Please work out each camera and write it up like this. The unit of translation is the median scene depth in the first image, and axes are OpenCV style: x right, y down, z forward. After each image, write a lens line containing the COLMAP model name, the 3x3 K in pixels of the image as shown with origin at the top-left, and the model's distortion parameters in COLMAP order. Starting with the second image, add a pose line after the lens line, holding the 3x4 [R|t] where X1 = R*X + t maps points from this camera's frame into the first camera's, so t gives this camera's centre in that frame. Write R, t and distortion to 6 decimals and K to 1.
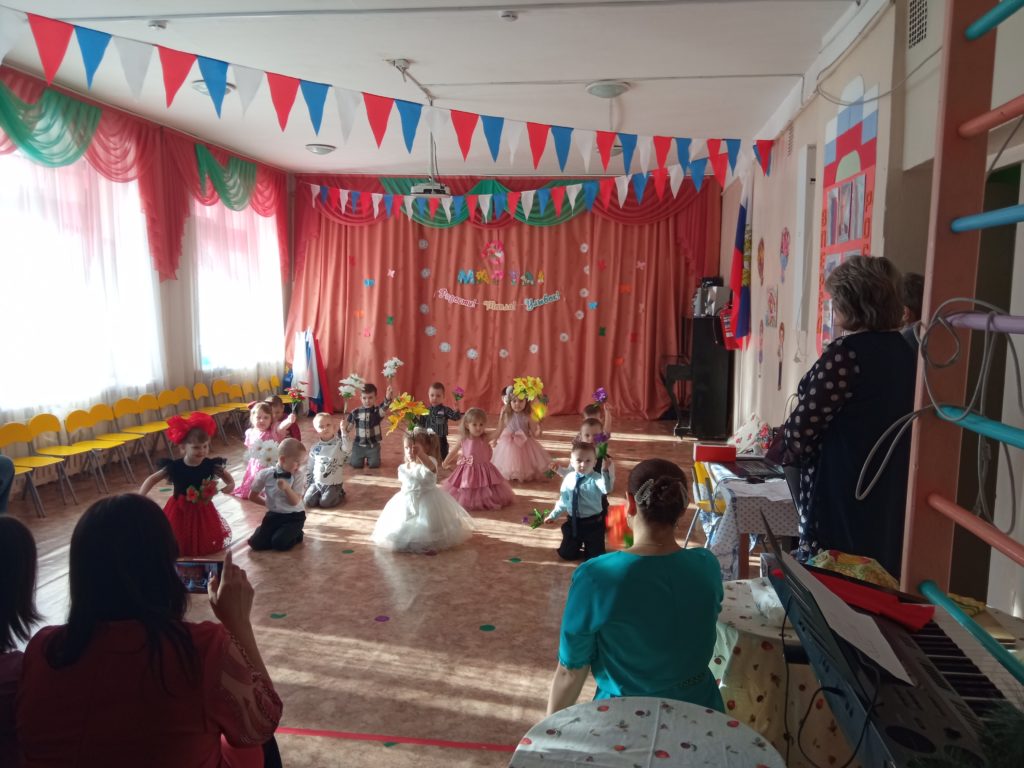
lens RADIAL K [[870.8, 0, 512.0], [0, 870.8, 384.0], [0, 0, 1]] dist [0.101953, -0.149565]
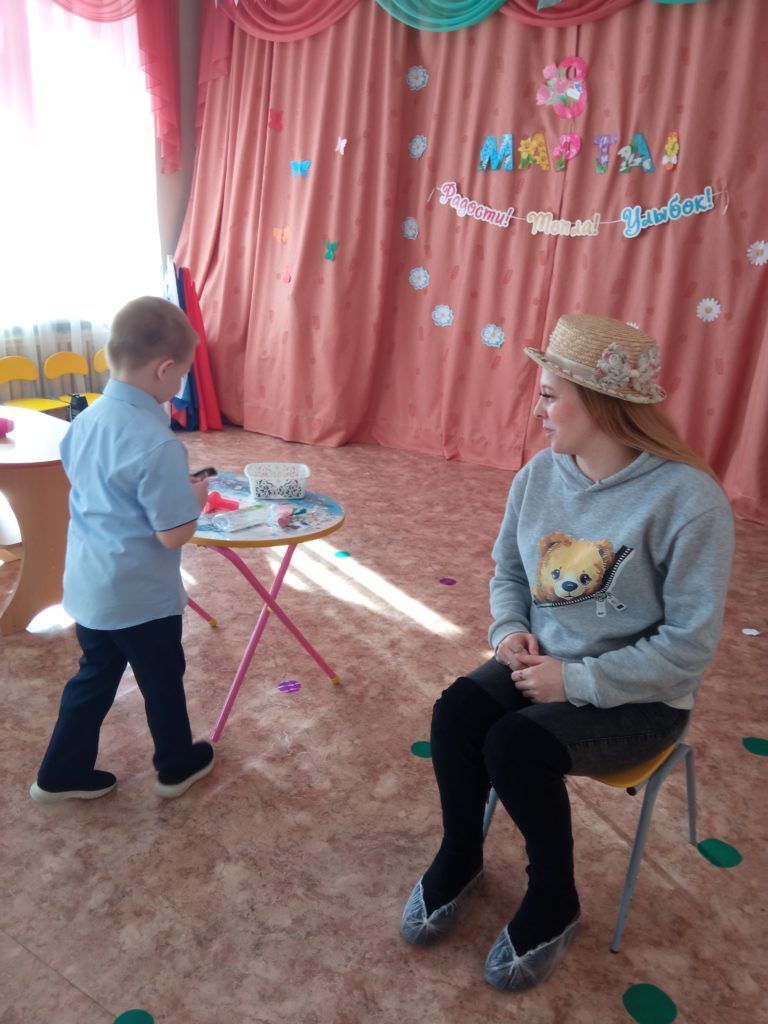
lens RADIAL K [[874.9, 0, 369.0], [0, 874.9, 513.2], [0, 0, 1]] dist [0.123729, -0.228762]
pose [[0.887360, 0.166009, -0.430155, 0.112208], [-0.079752, 0.974134, 0.211428, -0.036450], [0.454127, -0.153307, 0.877648, 0.558362]]
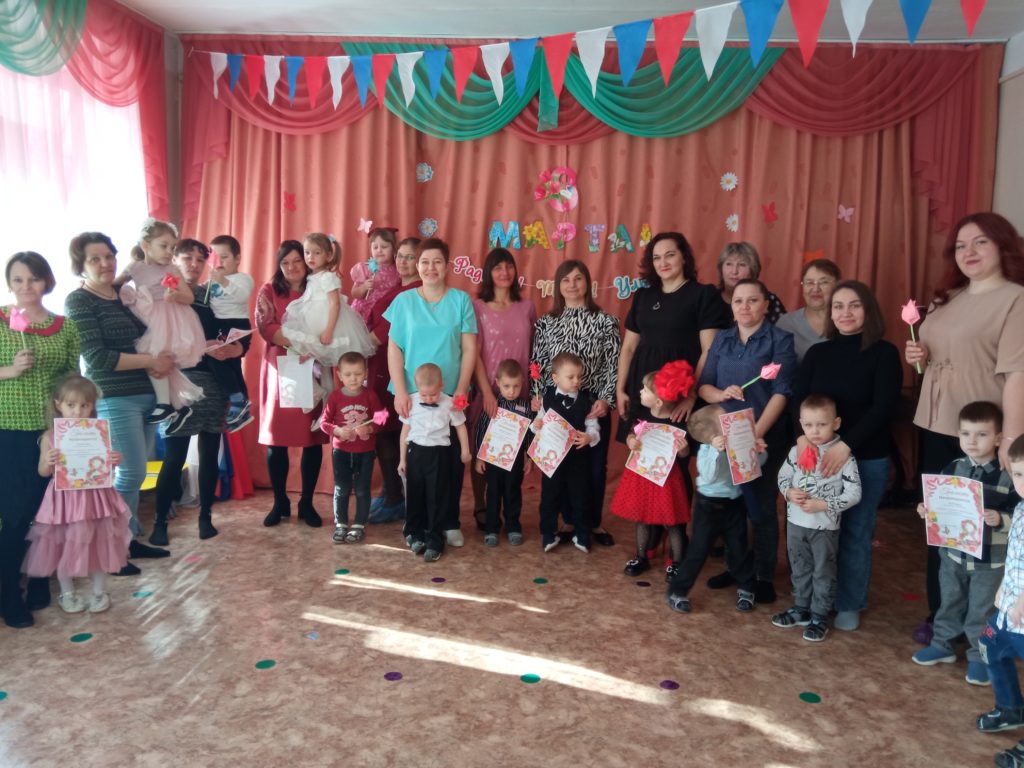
lens RADIAL K [[870.8, 0, 512.0], [0, 870.8, 384.0], [0, 0, 1]] dist [0.101953, -0.149565]
pose [[0.998841, 0.004243, 0.047943, -0.074314], [-0.004984, 0.999870, 0.015363, -0.039414], [-0.047872, -0.015584, 0.998732, 0.464003]]
